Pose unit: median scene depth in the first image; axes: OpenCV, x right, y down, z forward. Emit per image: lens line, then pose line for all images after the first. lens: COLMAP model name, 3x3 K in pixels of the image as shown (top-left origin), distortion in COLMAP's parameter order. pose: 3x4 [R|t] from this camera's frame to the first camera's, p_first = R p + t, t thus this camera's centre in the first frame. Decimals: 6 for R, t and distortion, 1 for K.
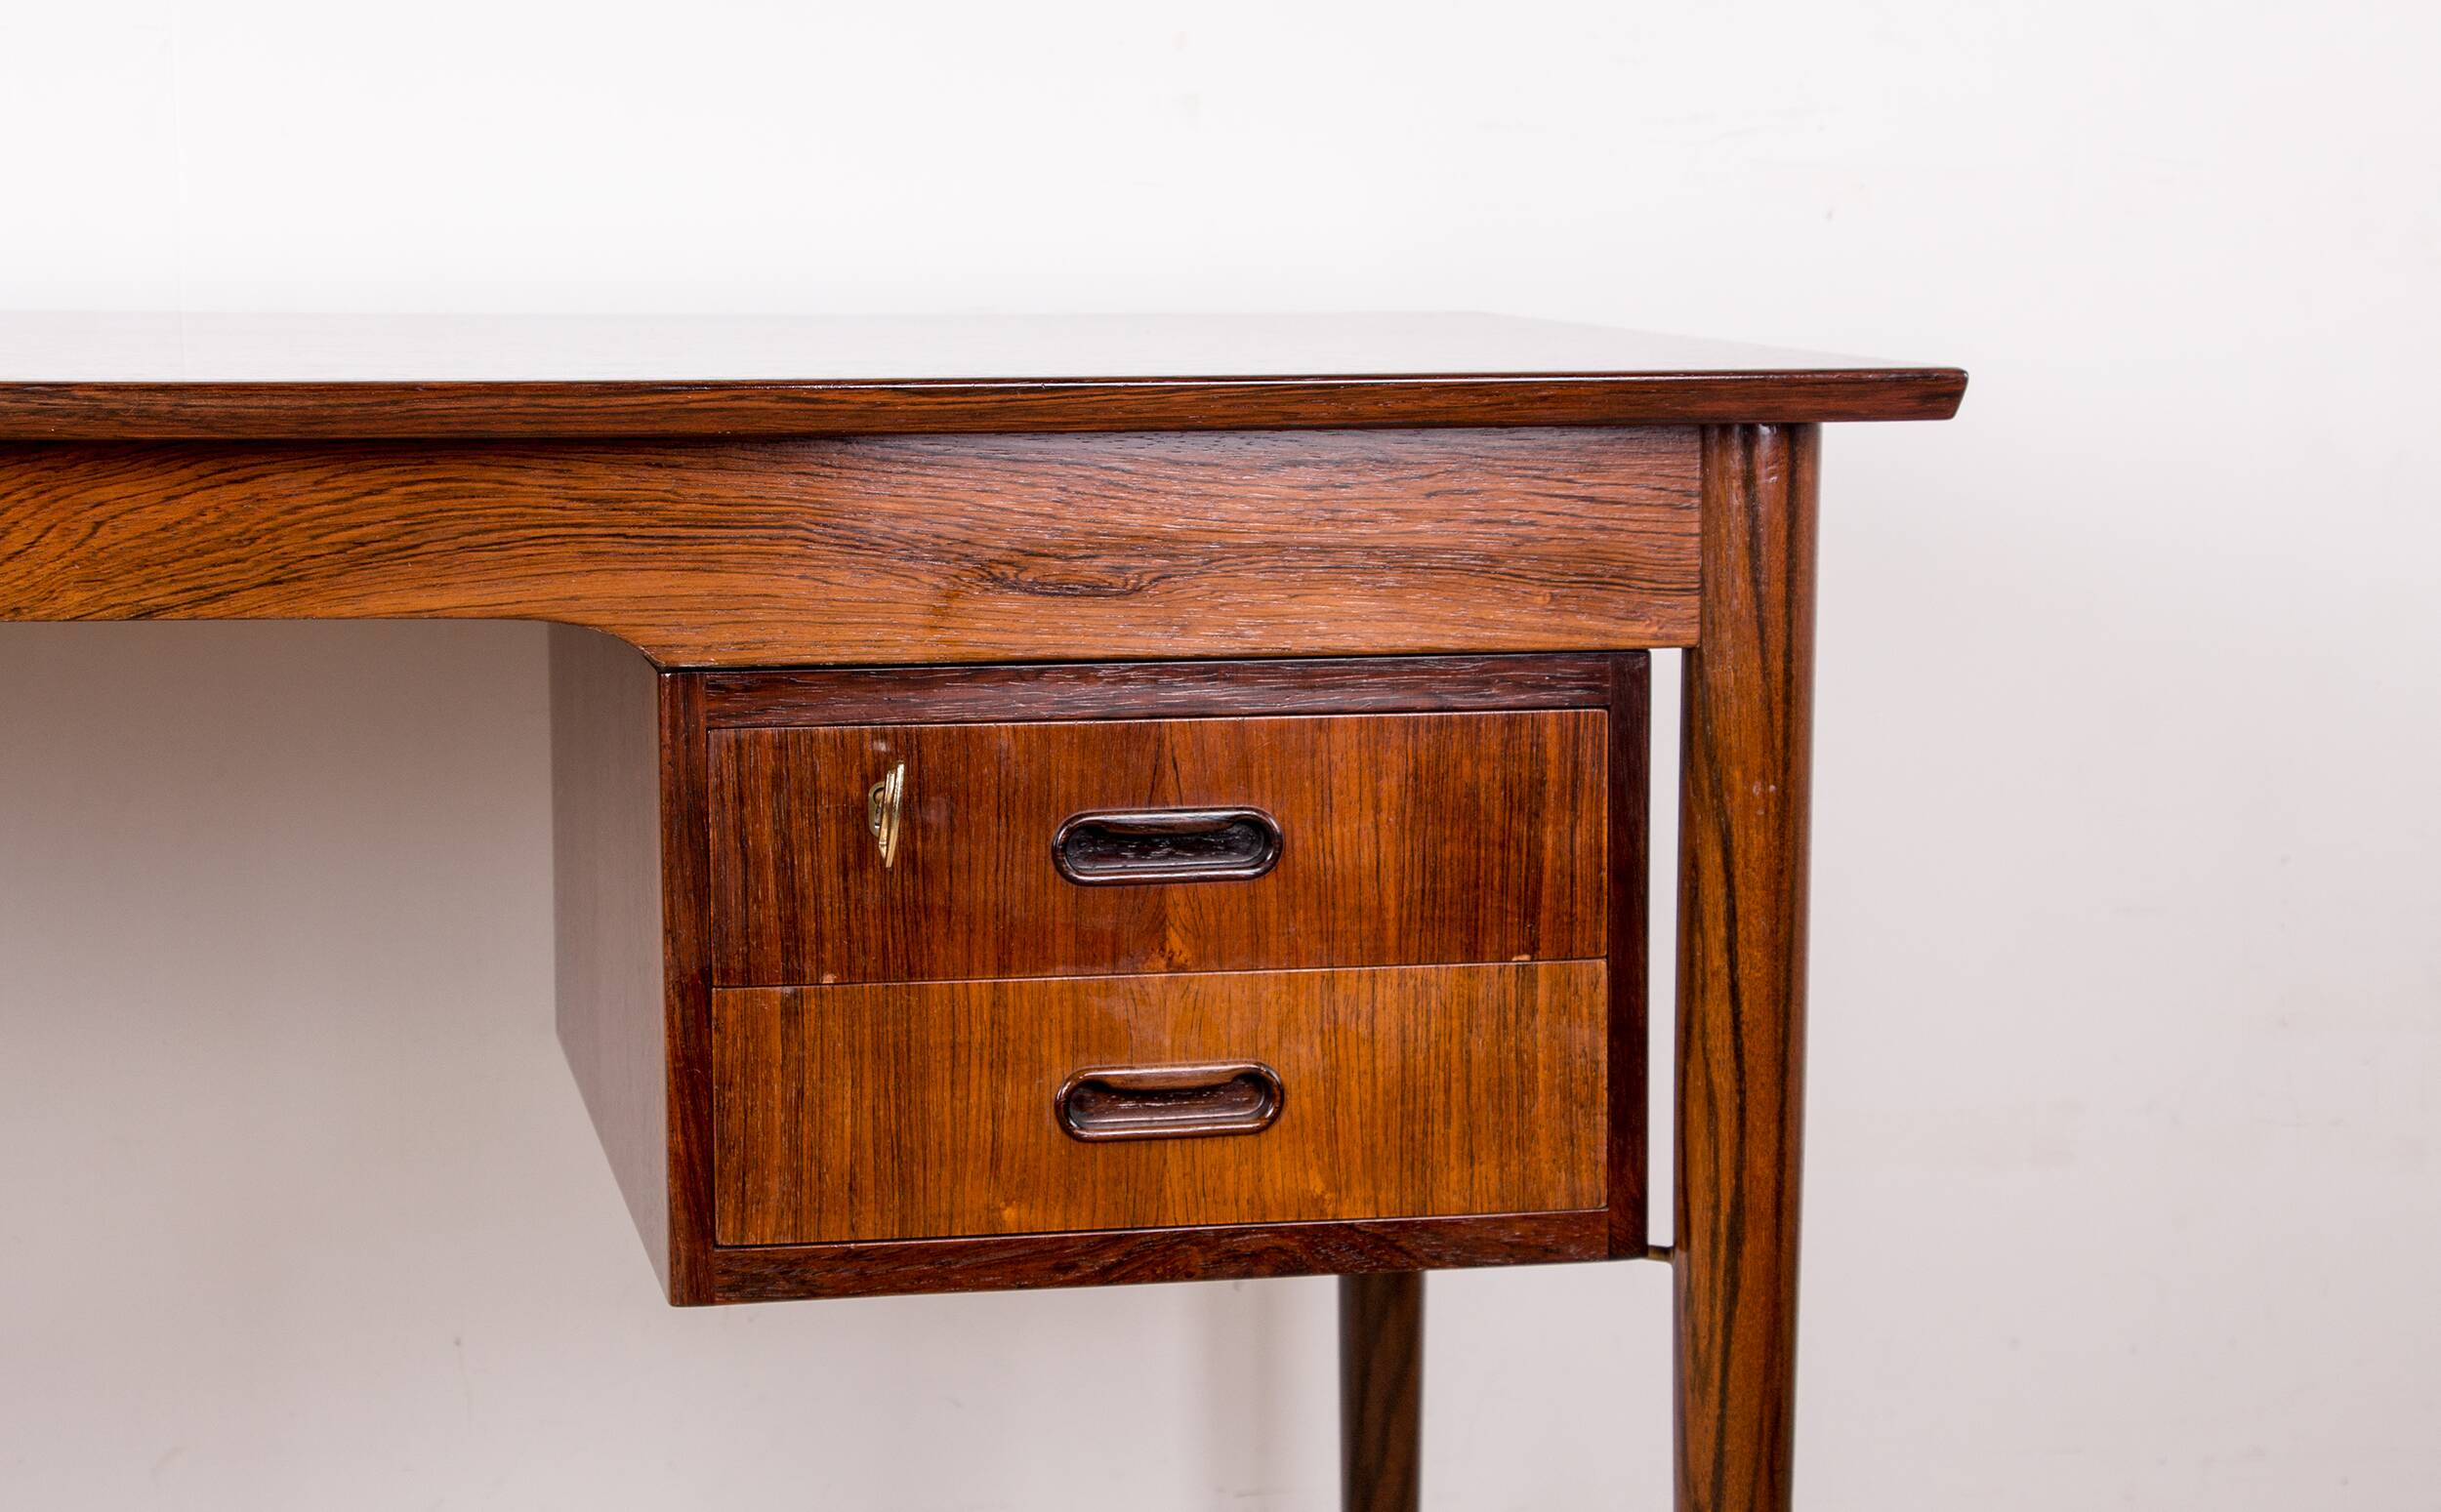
lens RADIAL K [[4887.1, 0, 1225.1], [0, 4887.1, 758.2], [0, 0, 1]] dist [0.187338, 0.194569]
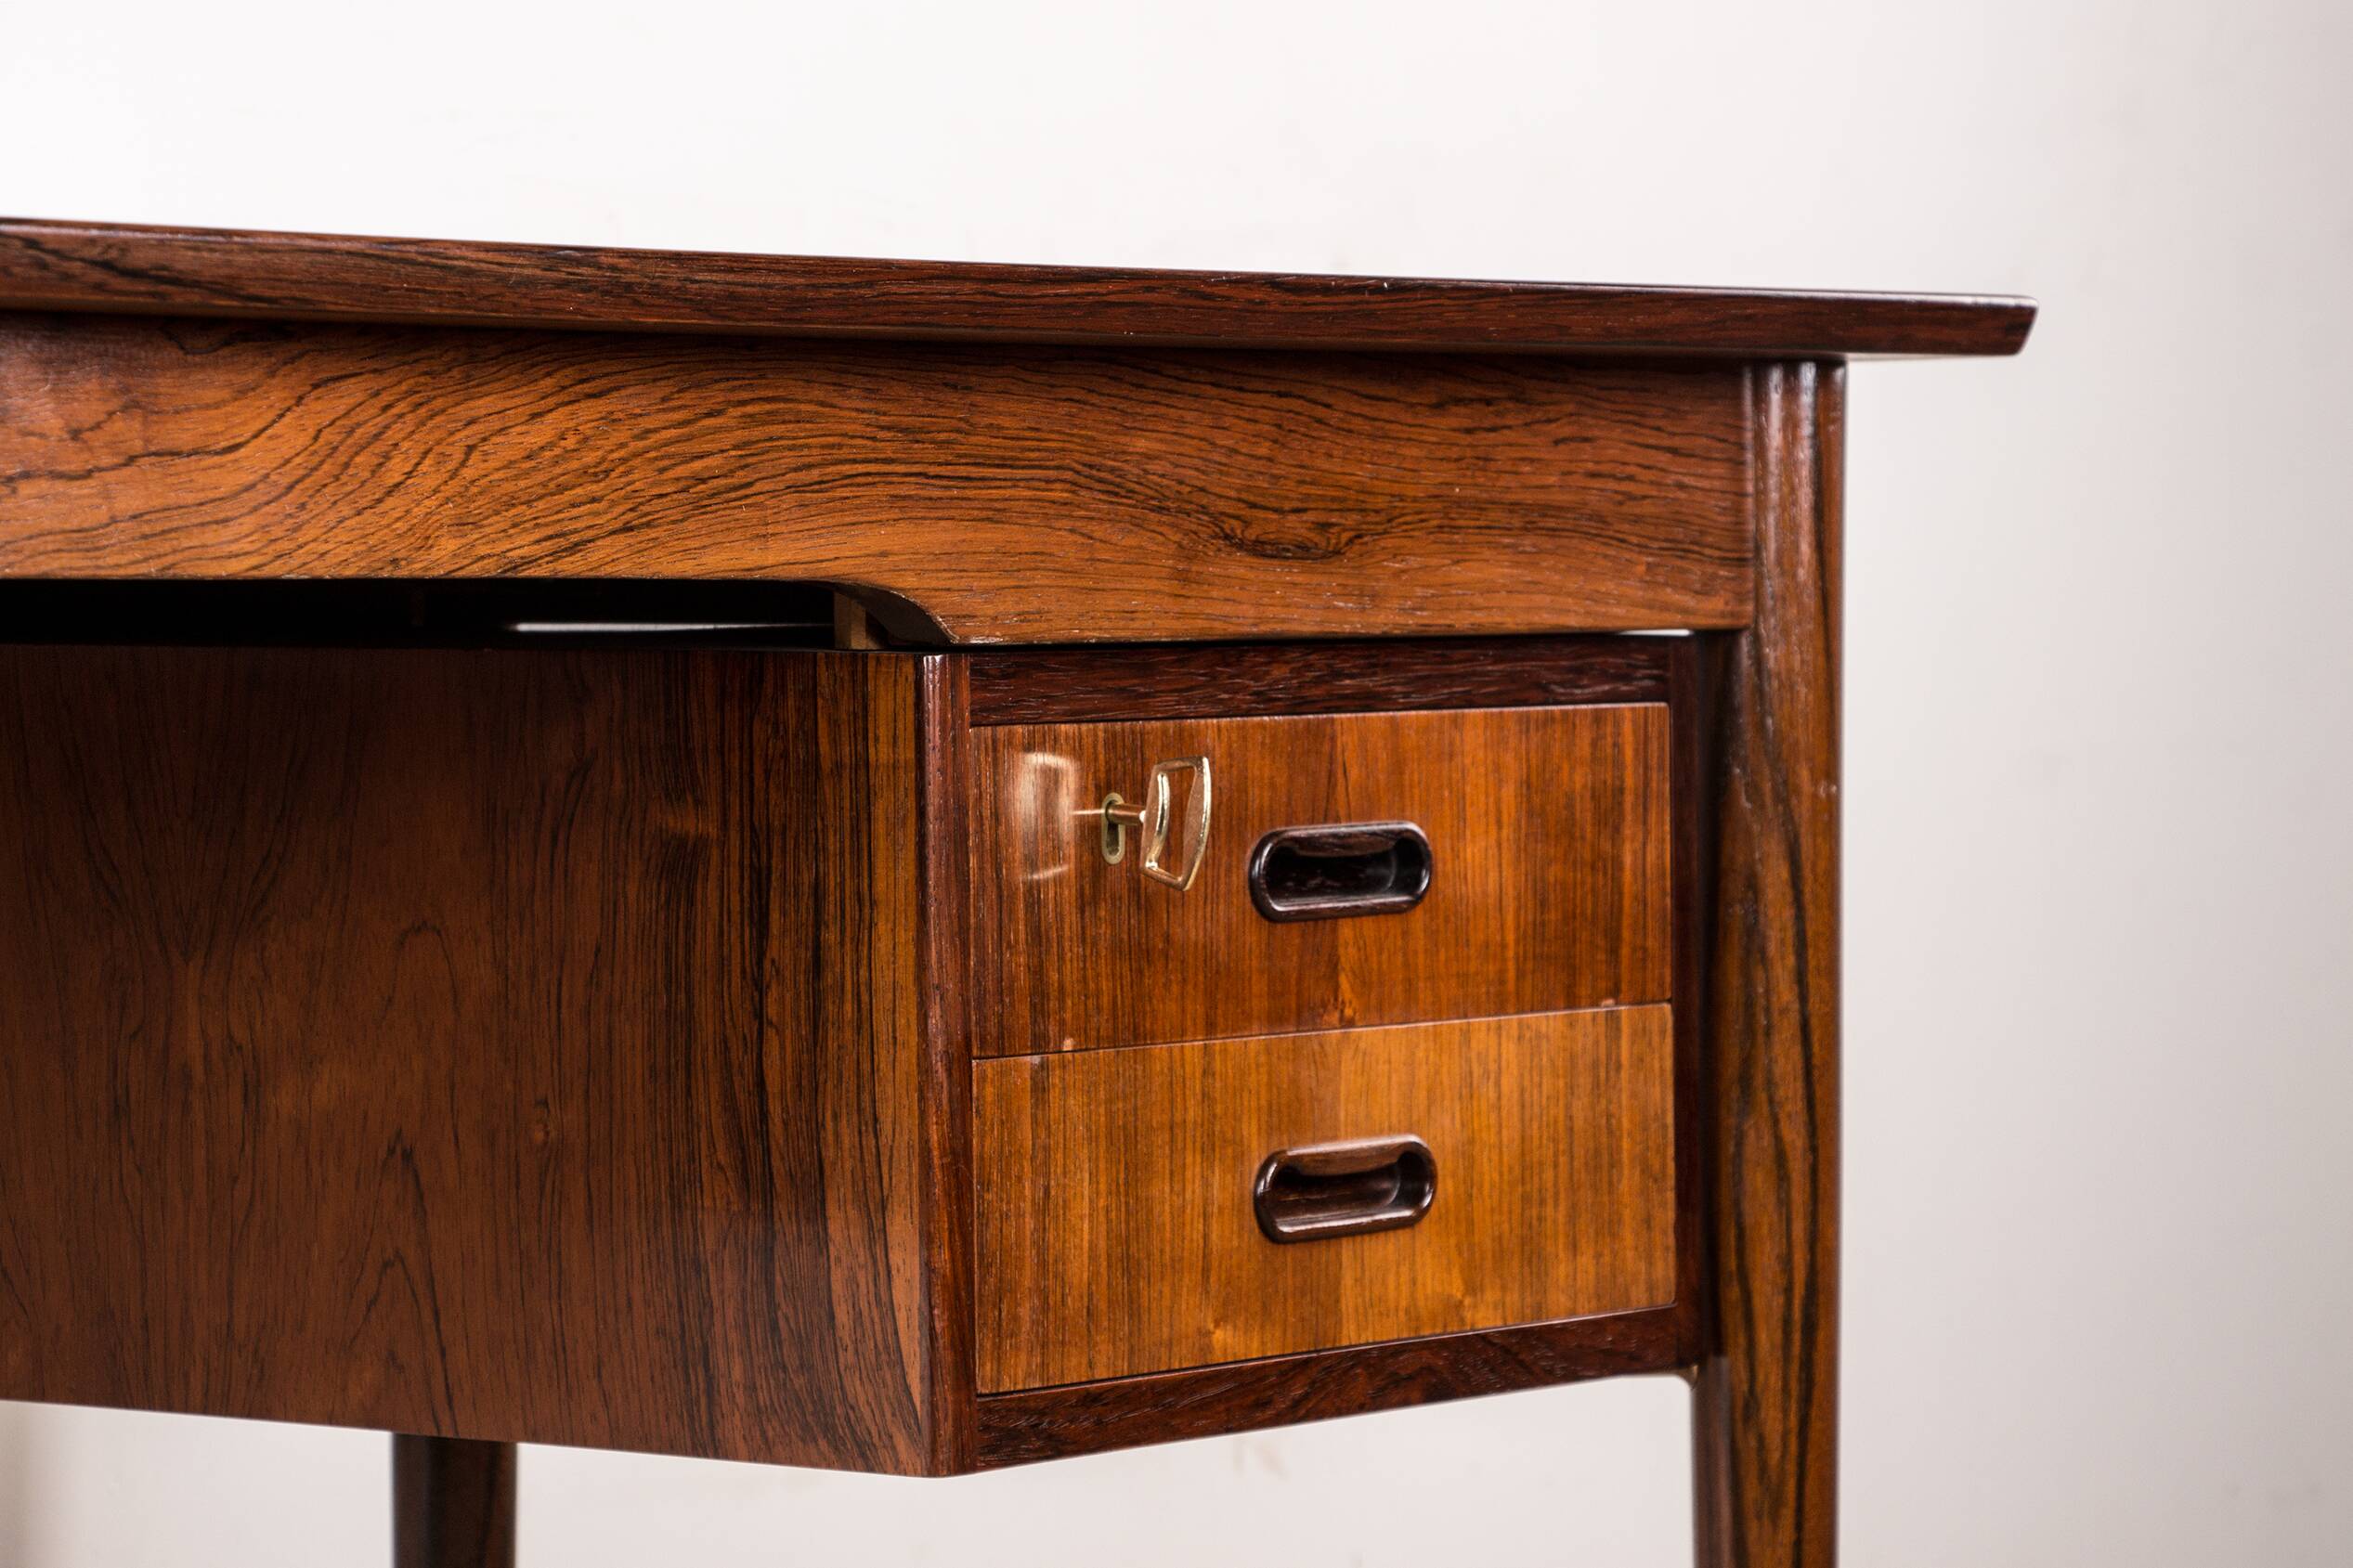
lens RADIAL K [[7831.6, 0, 1204.3], [0, 7831.6, 790.4], [0, 0, 1]] dist [0.585123, 1.347469]
pose [[0.775463, -0.025166, 0.630891, -0.855704], [0.082496, 0.994678, -0.061723, 0.083607], [-0.625980, 0.099909, 0.773413, 0.003515]]
